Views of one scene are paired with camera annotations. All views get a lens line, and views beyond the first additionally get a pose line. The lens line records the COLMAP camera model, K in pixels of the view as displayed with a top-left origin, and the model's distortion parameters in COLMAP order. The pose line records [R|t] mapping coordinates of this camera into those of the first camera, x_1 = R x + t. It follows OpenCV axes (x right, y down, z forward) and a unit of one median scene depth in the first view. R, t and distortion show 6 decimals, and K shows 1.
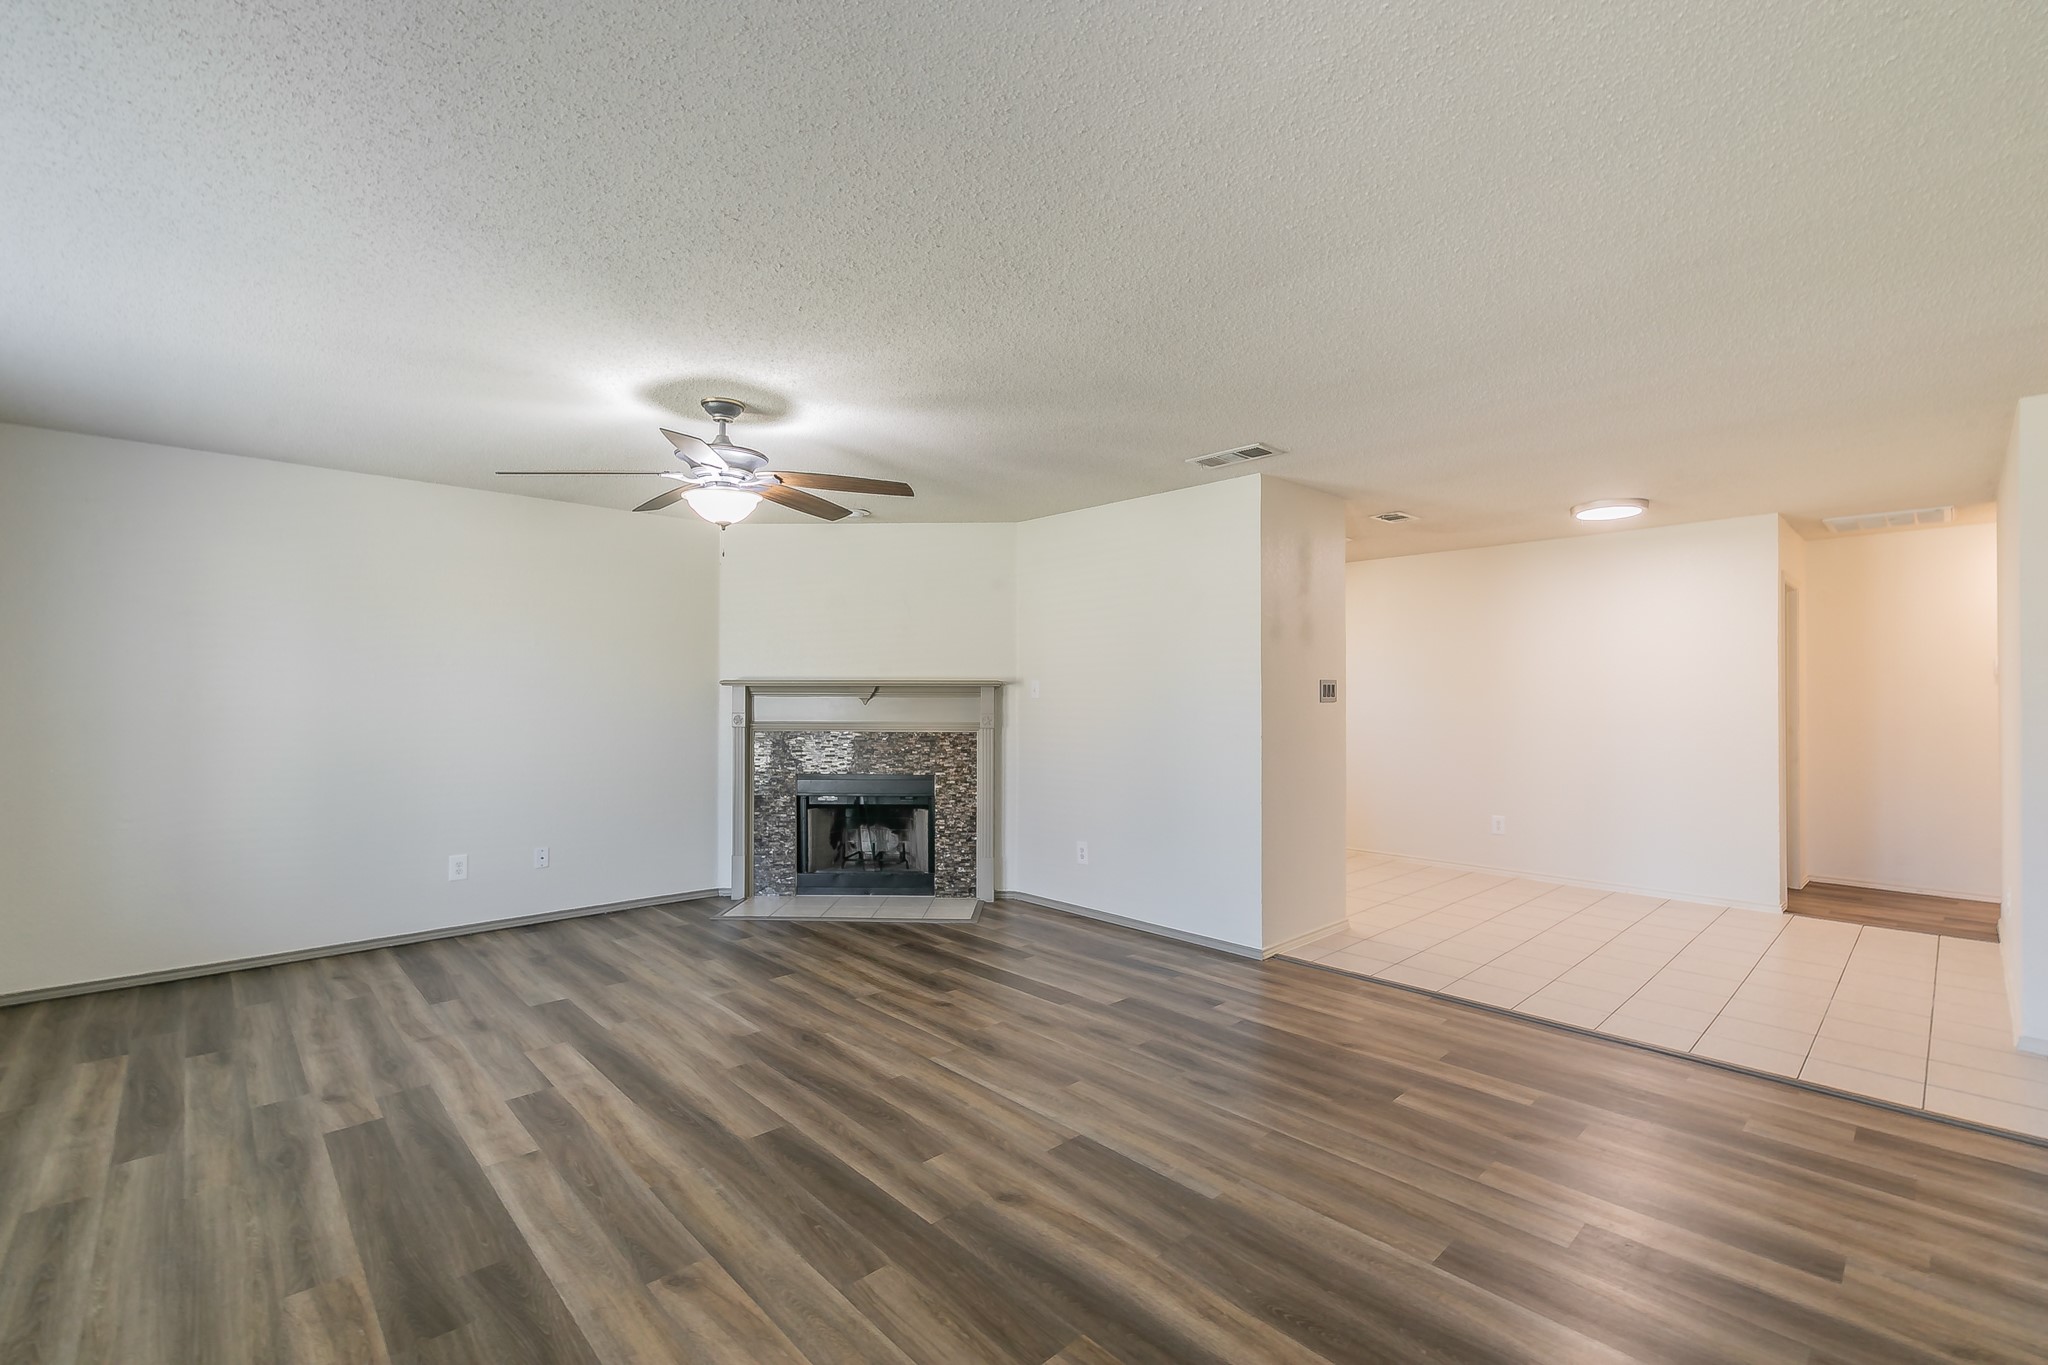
lens RADIAL K [[893.1, 0, 1026.9], [0, 893.1, 694.4], [0, 0, 1]] dist [-0.000174, 0.000521]
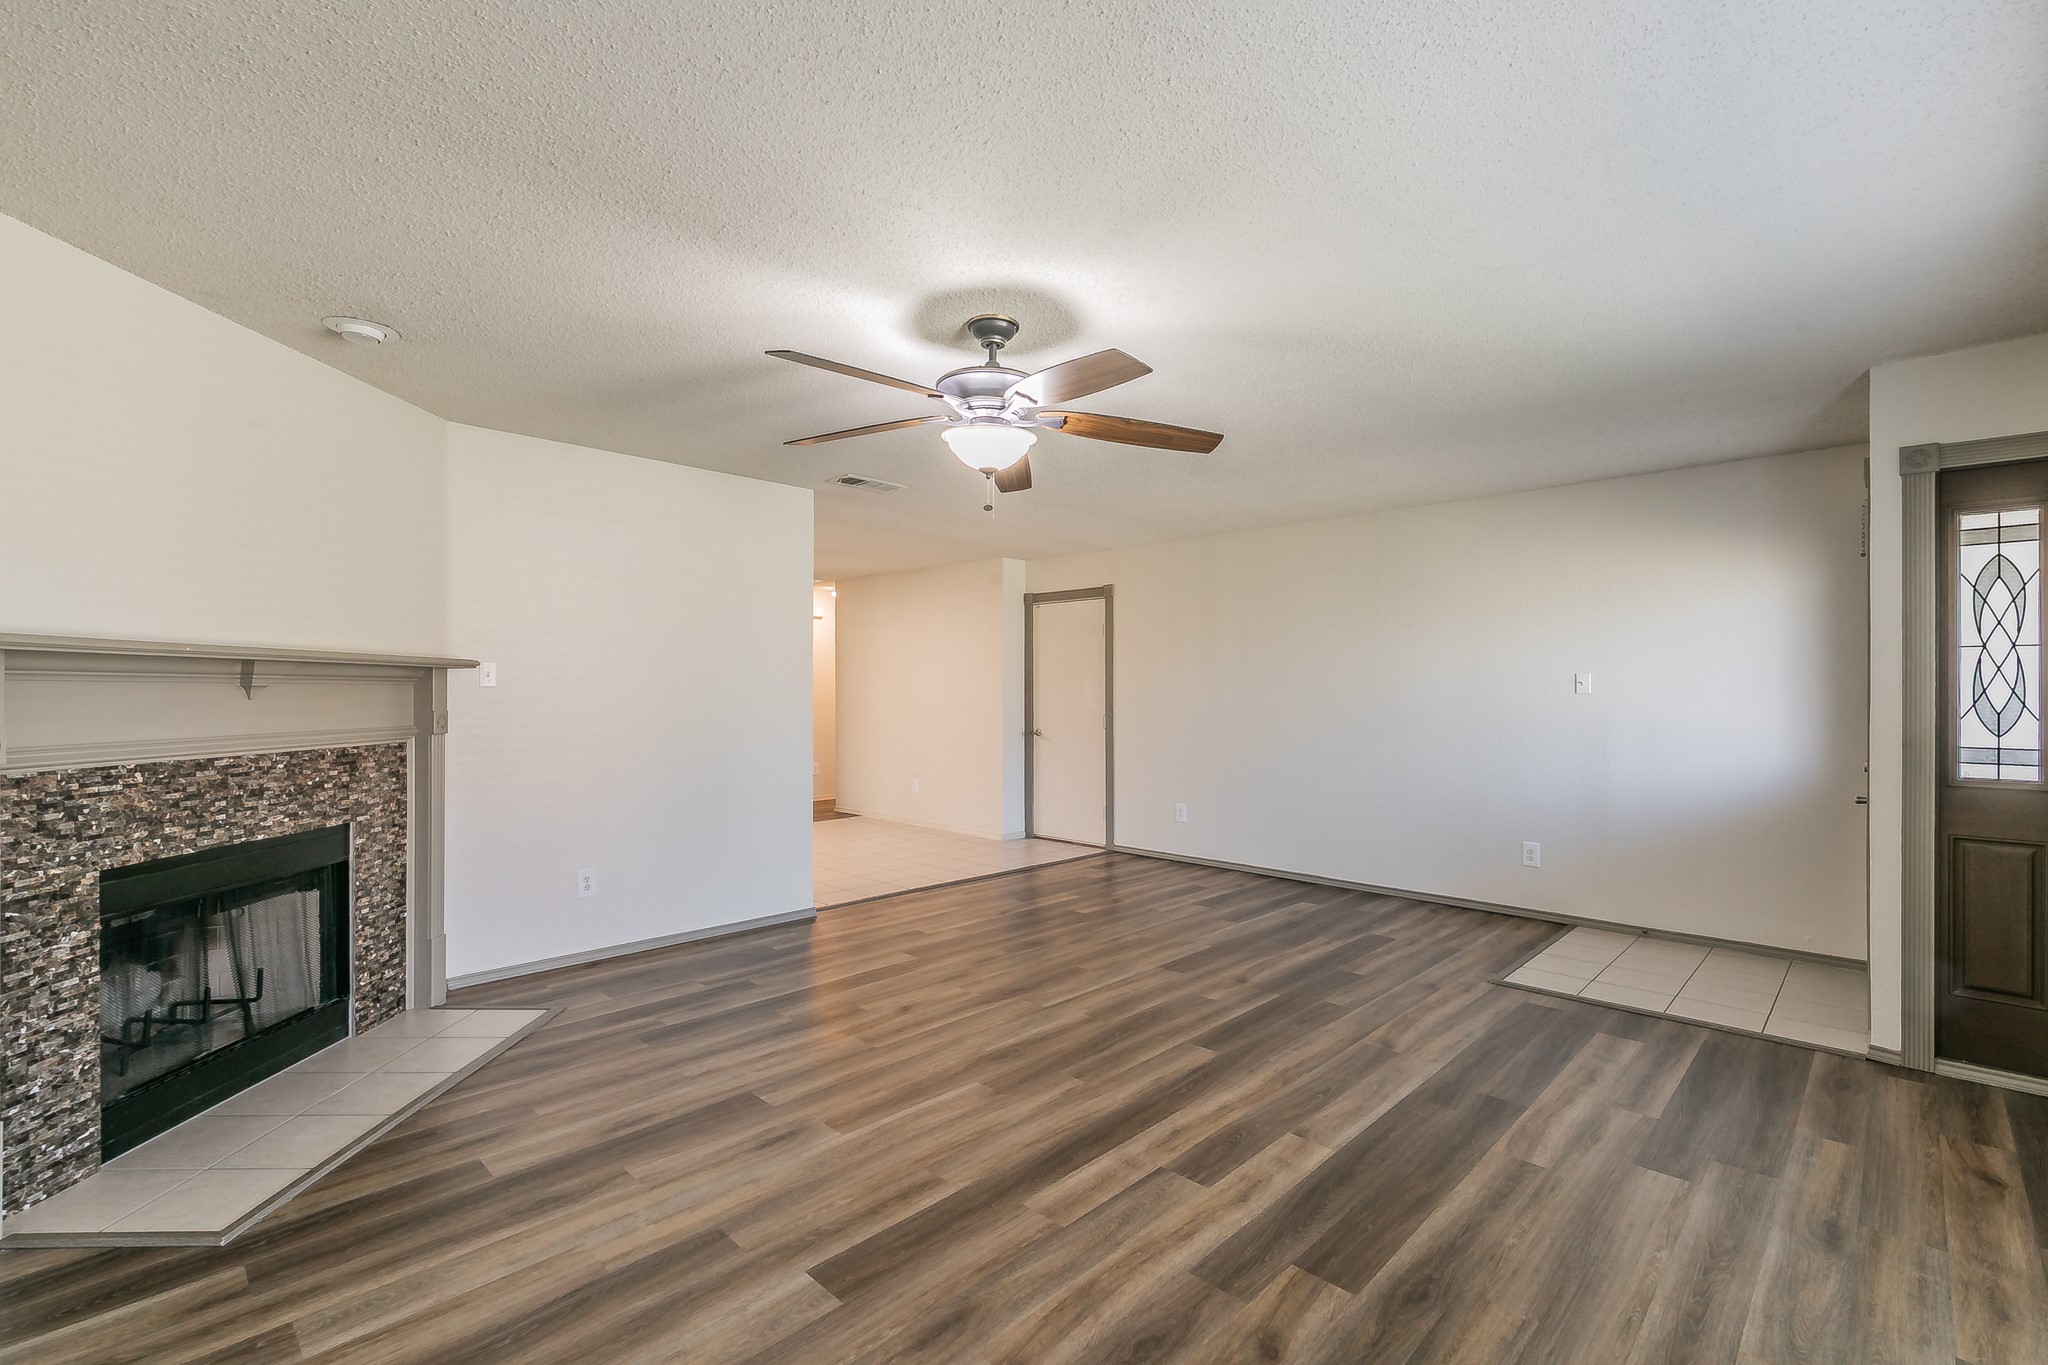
lens RADIAL K [[893.1, 0, 1028.1], [0, 893.1, 684.9], [0, 0, 1]] dist [-0.000174, 0.000521]
pose [[-0.040845, 0.004482, 0.999155, -1.134455], [-0.003821, 0.999982, -0.004641, 0.006937], [-0.999158, -0.004007, -0.040828, 0.982937]]
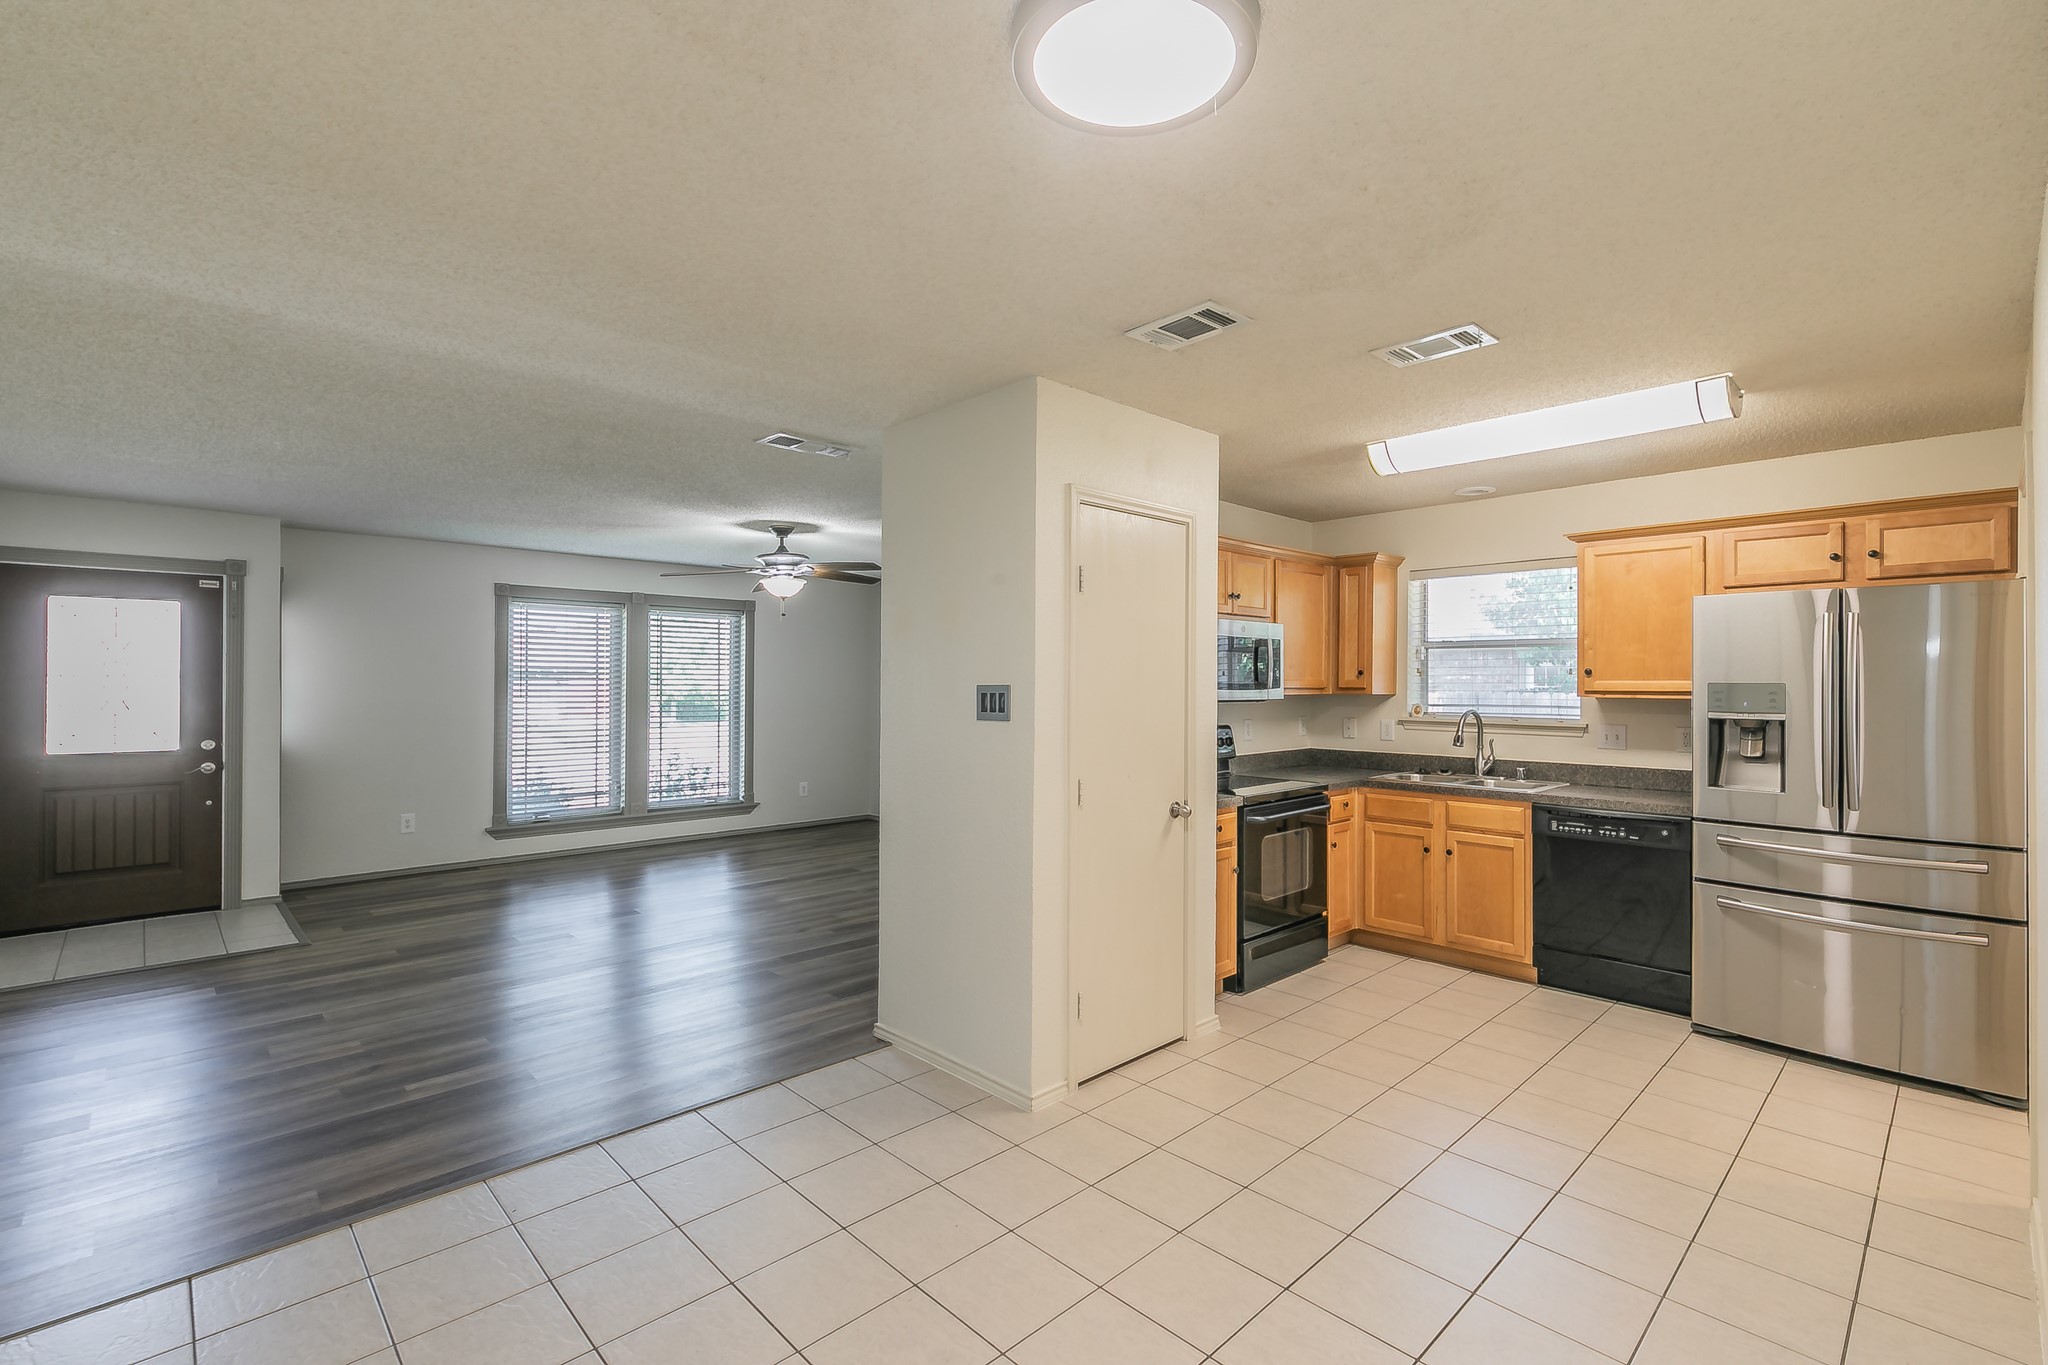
lens RADIAL K [[893.1, 0, 1021.5], [0, 893.1, 683.8], [0, 0, 1]] dist [-0.000174, 0.000521]
pose [[-0.002320, -0.004152, -0.999989, 1.352706], [0.001365, 0.999990, -0.004155, -0.019283], [0.999996, -0.001374, -0.002314, 1.441758]]
